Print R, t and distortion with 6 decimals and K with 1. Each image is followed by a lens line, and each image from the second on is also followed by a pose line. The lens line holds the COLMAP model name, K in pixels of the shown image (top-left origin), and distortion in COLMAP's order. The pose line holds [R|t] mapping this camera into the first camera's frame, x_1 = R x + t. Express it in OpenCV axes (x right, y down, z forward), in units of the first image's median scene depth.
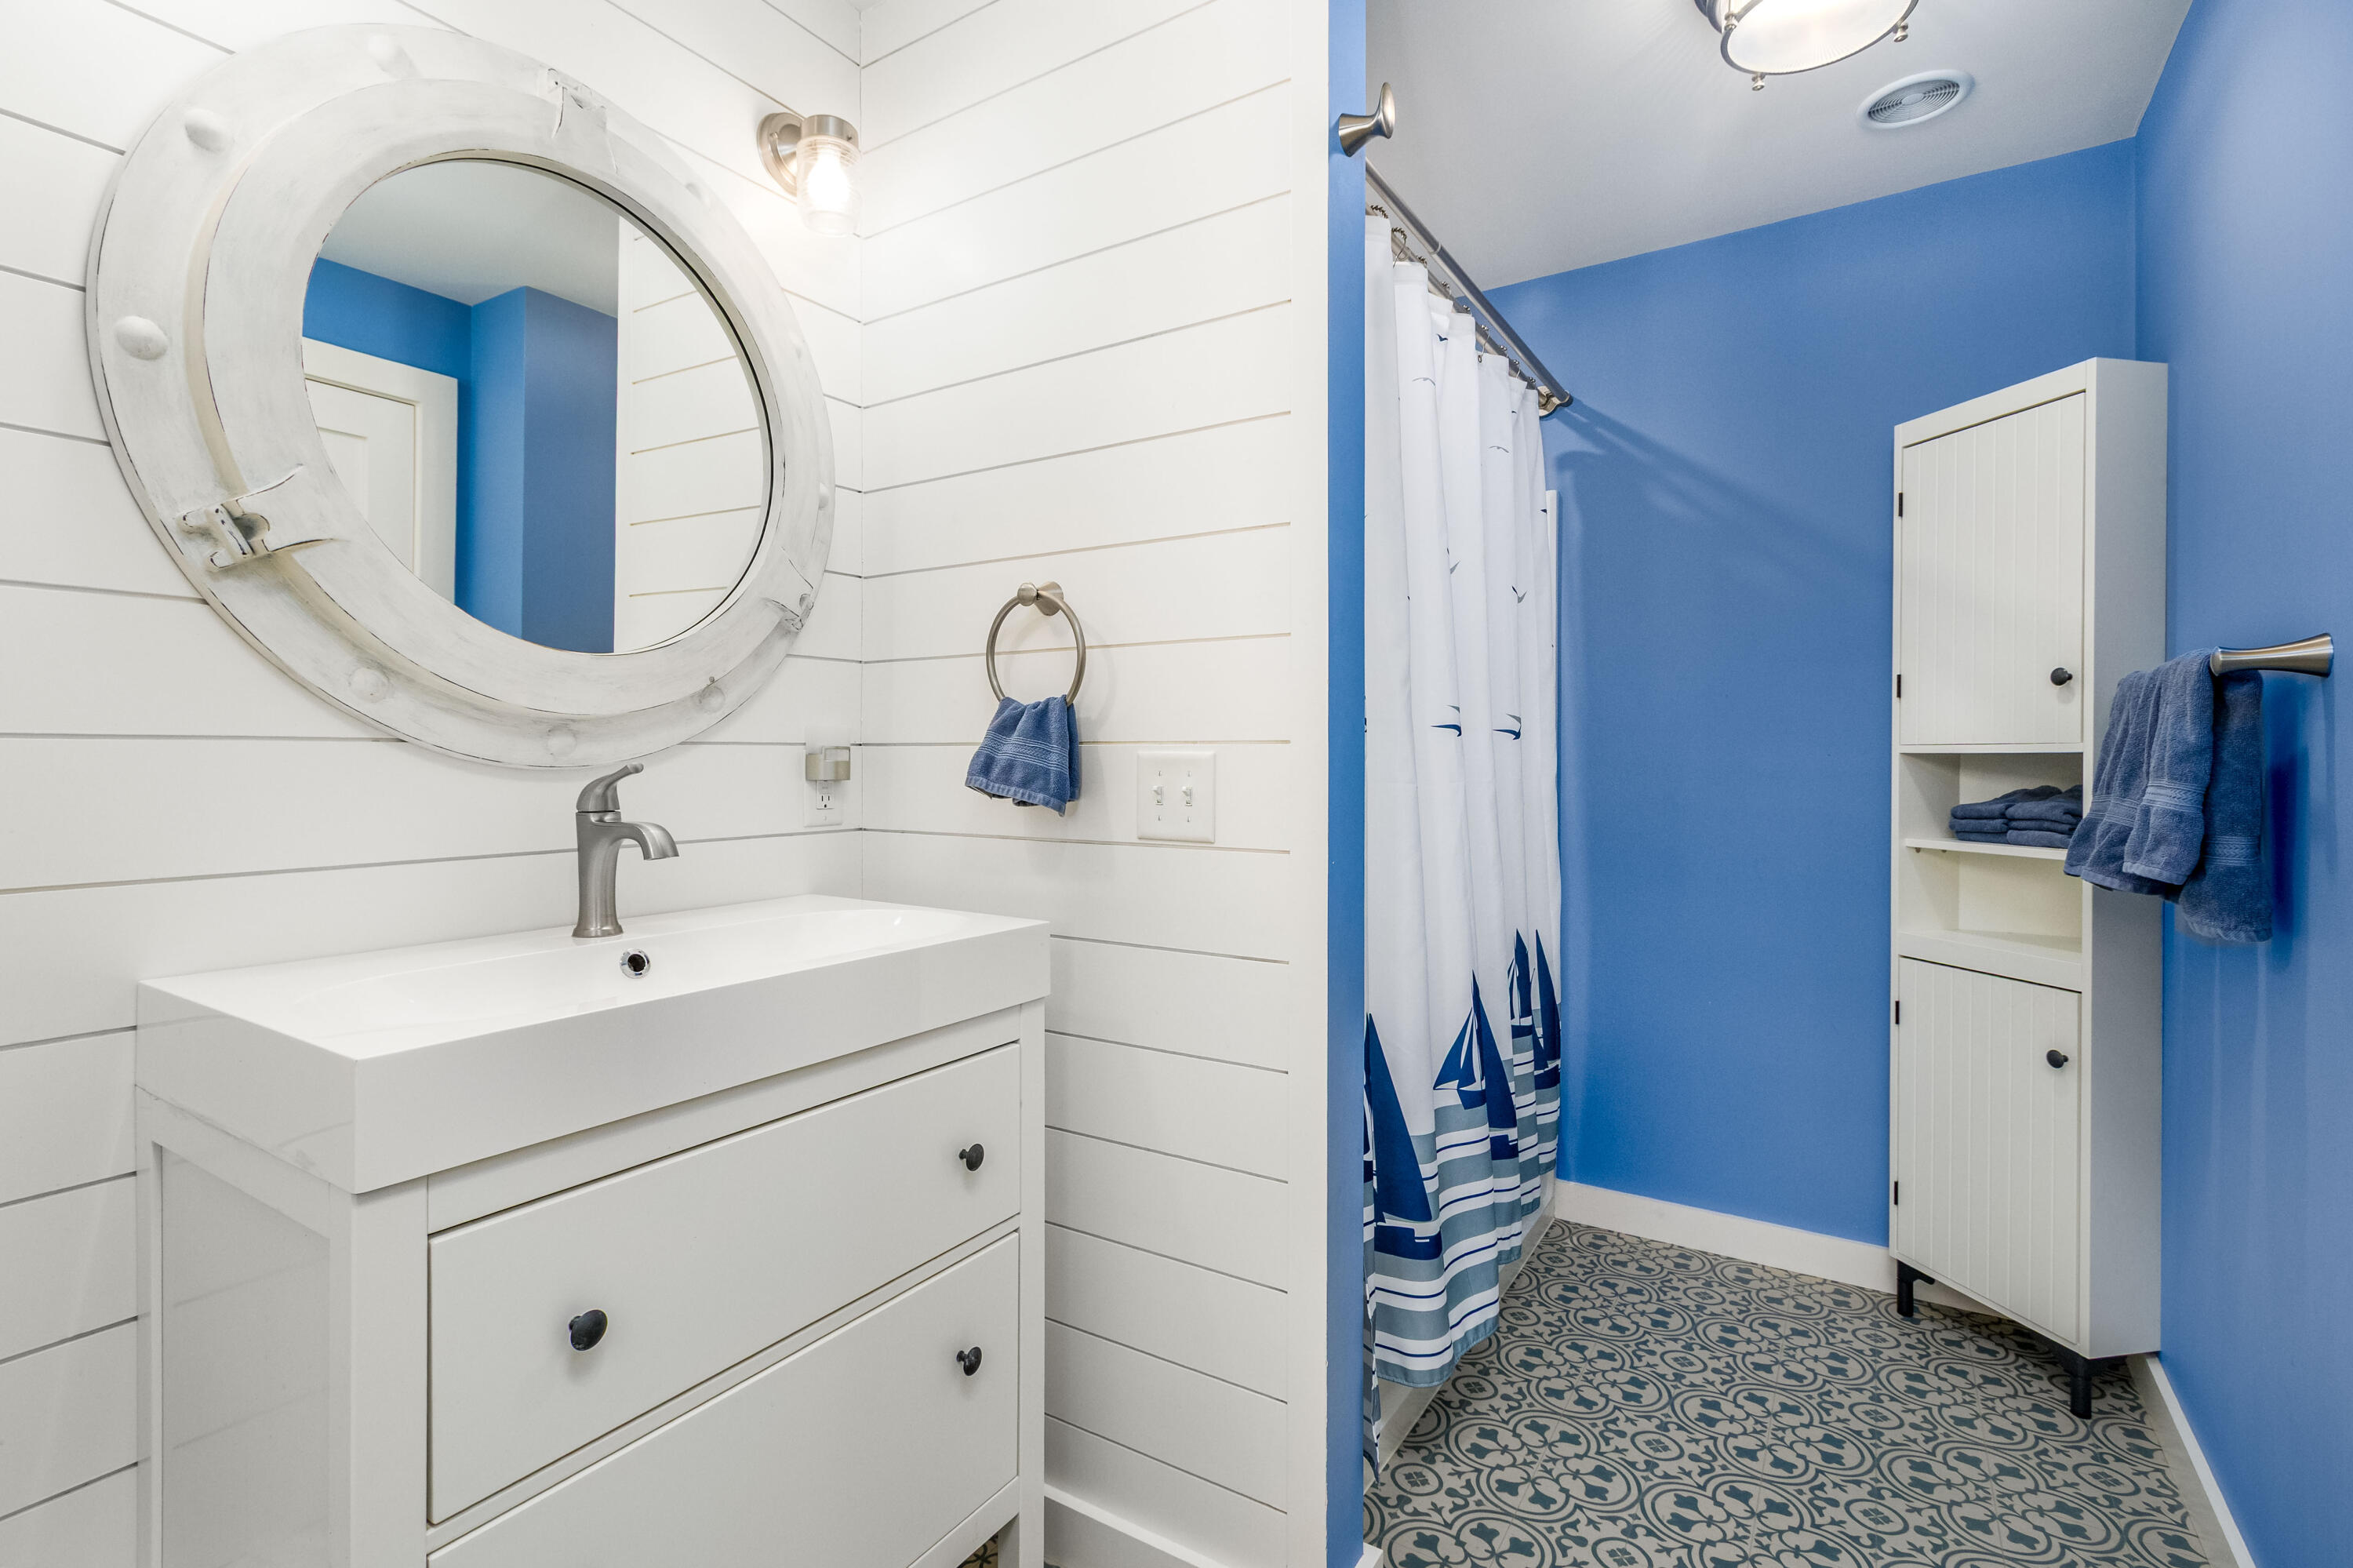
lens RADIAL K [[1099.6, 0, 1163.4], [0, 1099.6, 764.3], [0, 0, 1]] dist [0.000452, -0.000162]
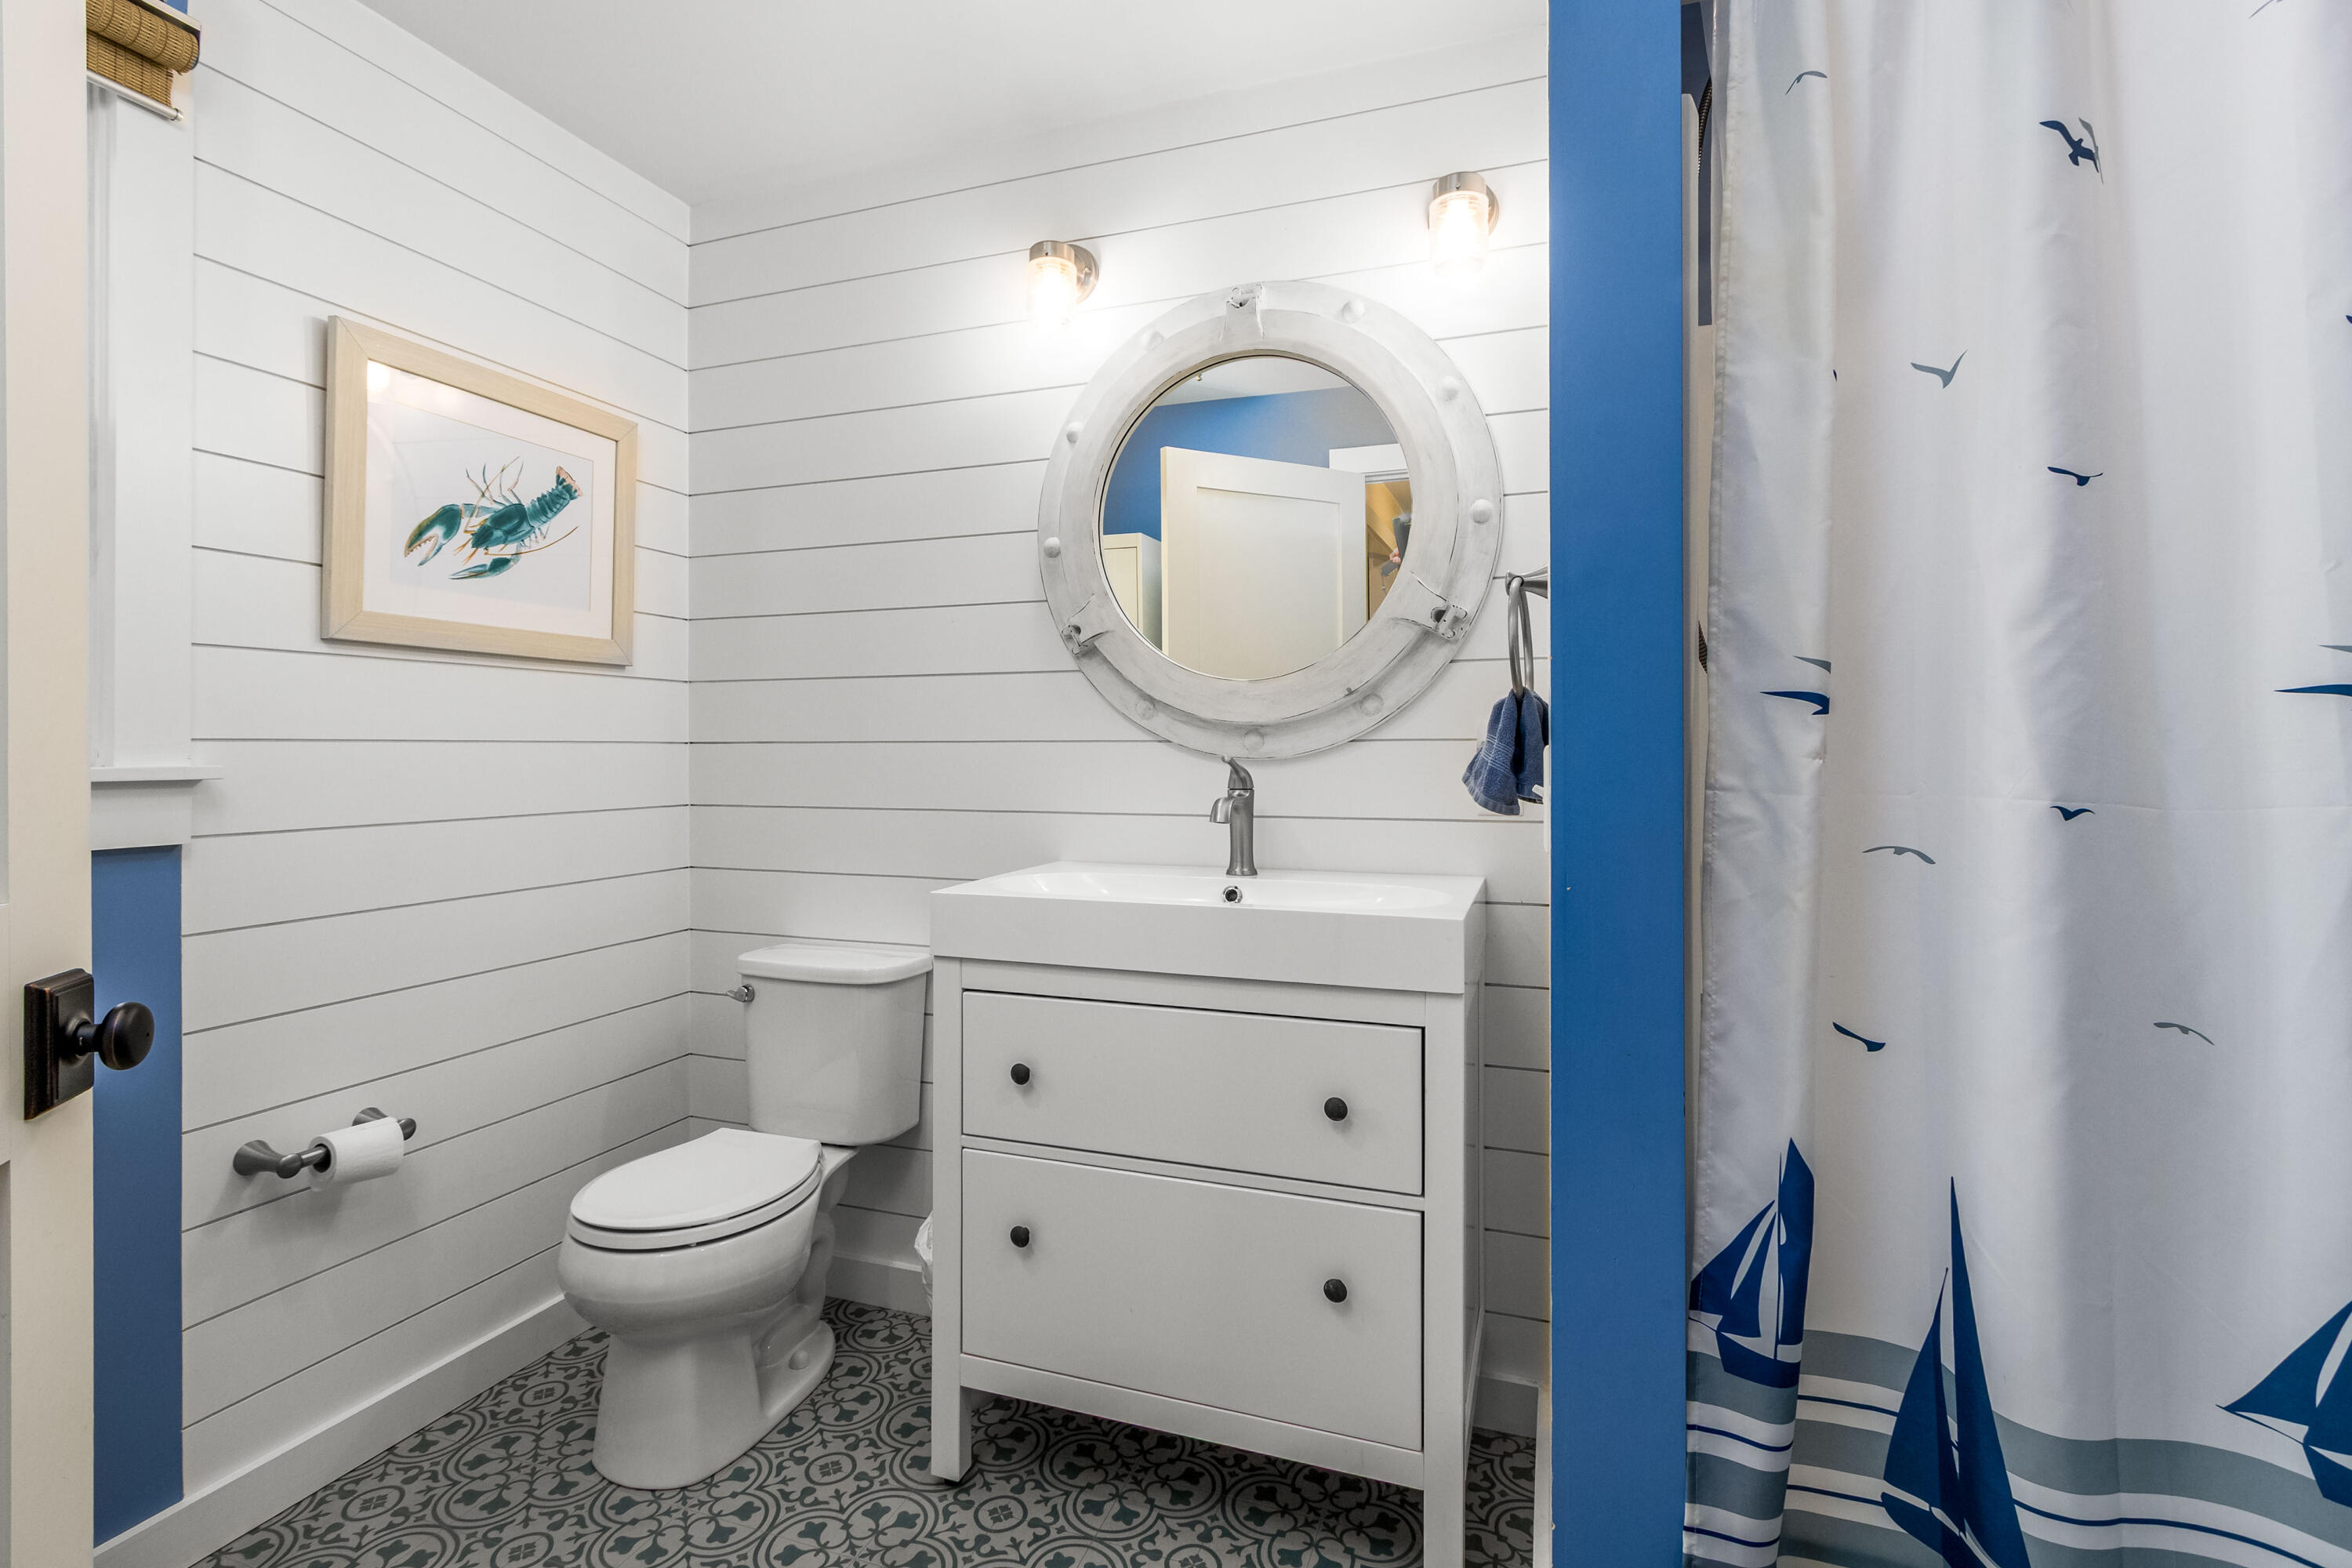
lens RADIAL K [[1099.1, 0, 1162.9], [0, 1099.1, 764.3], [0, 0, 1]] dist [0.000452, -0.000162]
pose [[0.222069, 0.007934, -0.974999, 0.884885], [-0.007531, 0.999951, 0.006422, 0.002478], [0.975002, 0.005917, 0.222118, 0.587500]]
